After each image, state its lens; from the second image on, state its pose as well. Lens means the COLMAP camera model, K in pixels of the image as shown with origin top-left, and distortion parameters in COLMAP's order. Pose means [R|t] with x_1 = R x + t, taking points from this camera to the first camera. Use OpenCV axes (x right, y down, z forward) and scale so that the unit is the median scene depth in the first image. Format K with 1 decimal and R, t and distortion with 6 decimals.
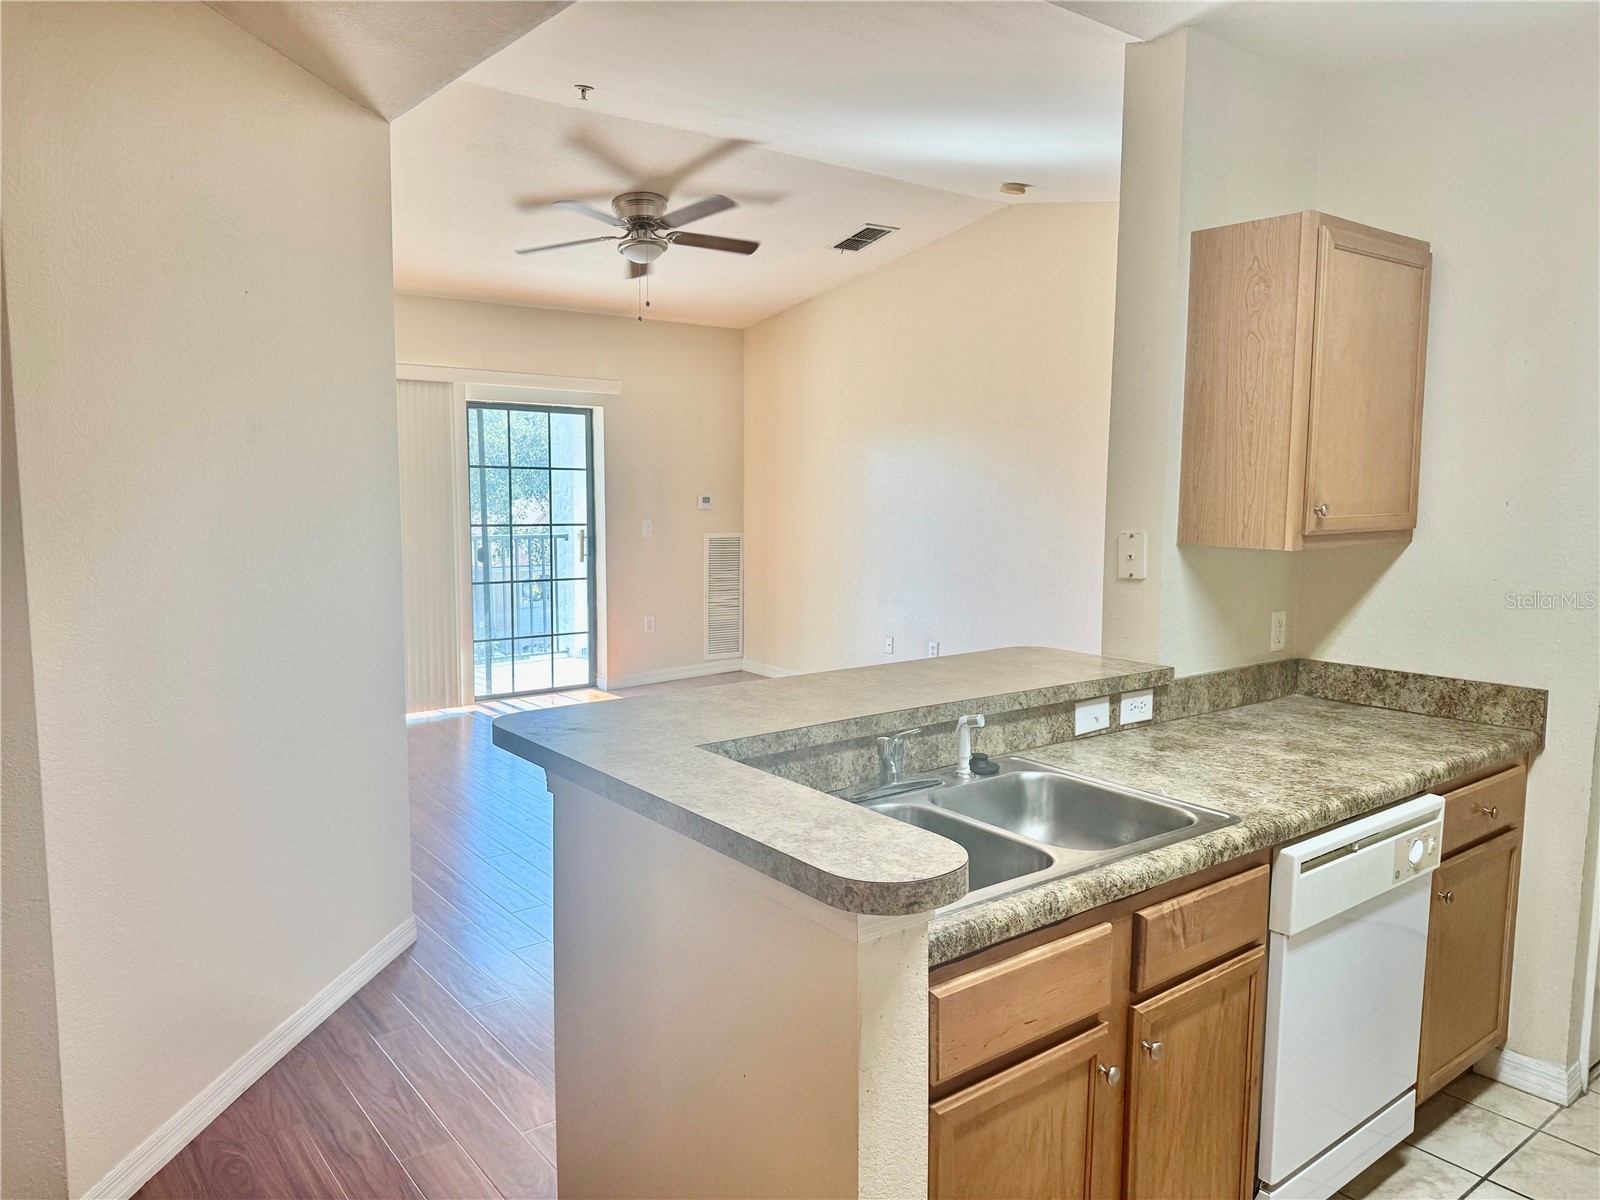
lens RADIAL K [[1124.1, 0, 800.0], [0, 1124.1, 600.0], [0, 0, 1]] dist [0.089472, -0.121483]
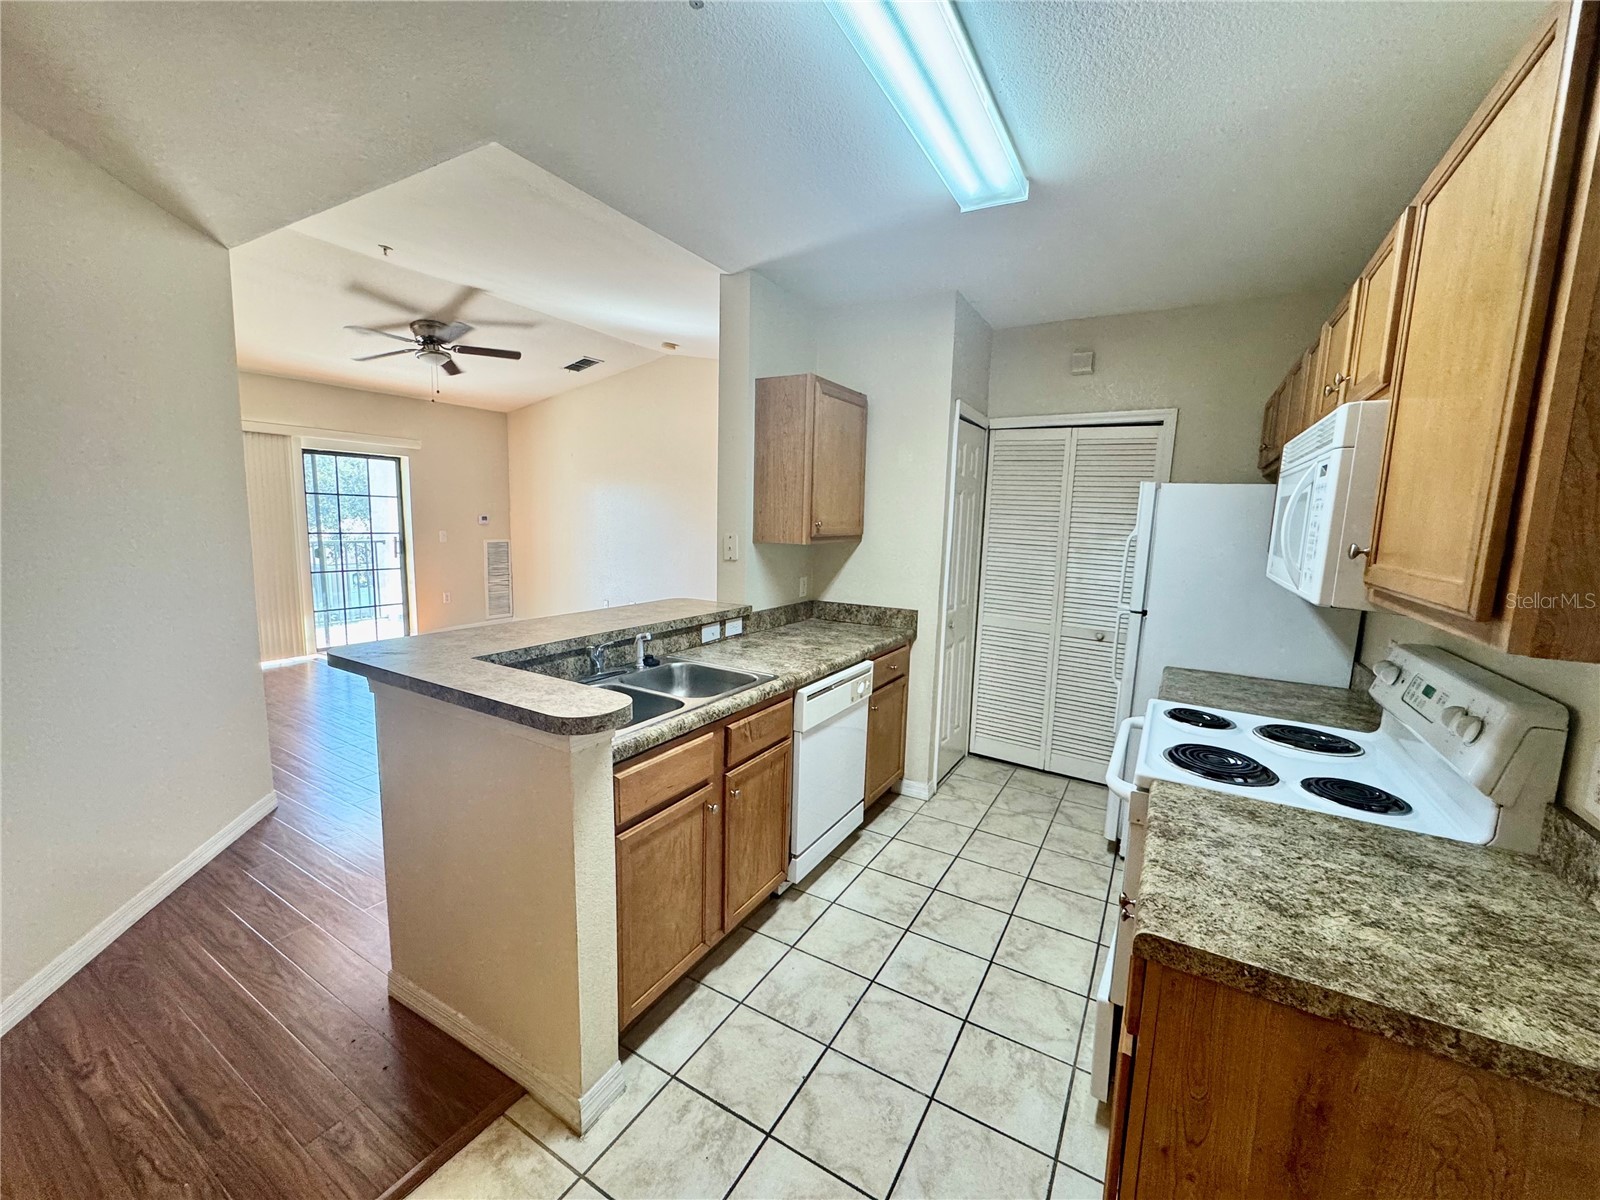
lens RADIAL K [[636.9, 0, 800.0], [0, 636.9, 600.0], [0, 0, 1]] dist [-0.003516, -0.000487]
pose [[0.931440, -0.028879, 0.362747, 0.014833], [0.017462, 0.999245, 0.034714, 0.014443], [-0.363476, -0.026000, 0.931241, -0.035476]]
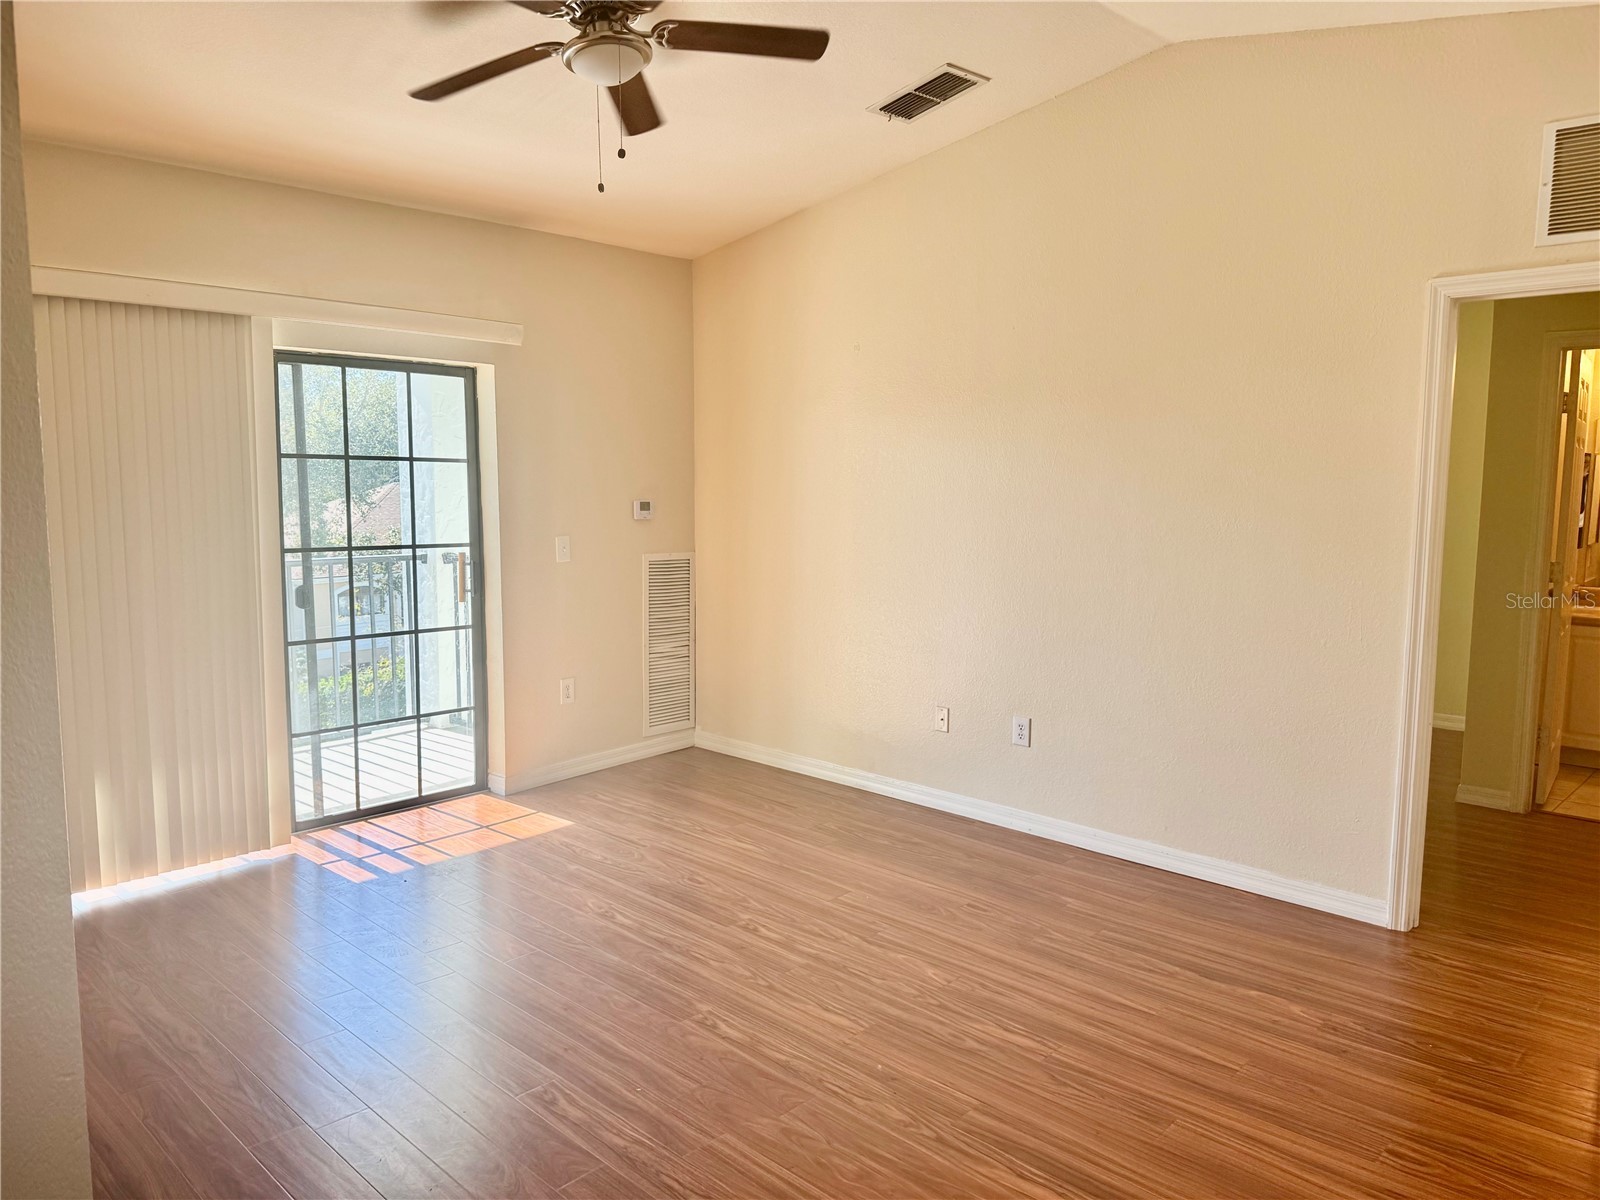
lens RADIAL K [[1124.1, 0, 800.0], [0, 1124.1, 600.0], [0, 0, 1]] dist [0.089472, -0.121483]
pose [[0.989175, -0.018401, 0.145584, -0.405560], [0.018418, 0.999830, 0.001232, -0.135511], [-0.145581, 0.001463, 0.989345, 1.348642]]
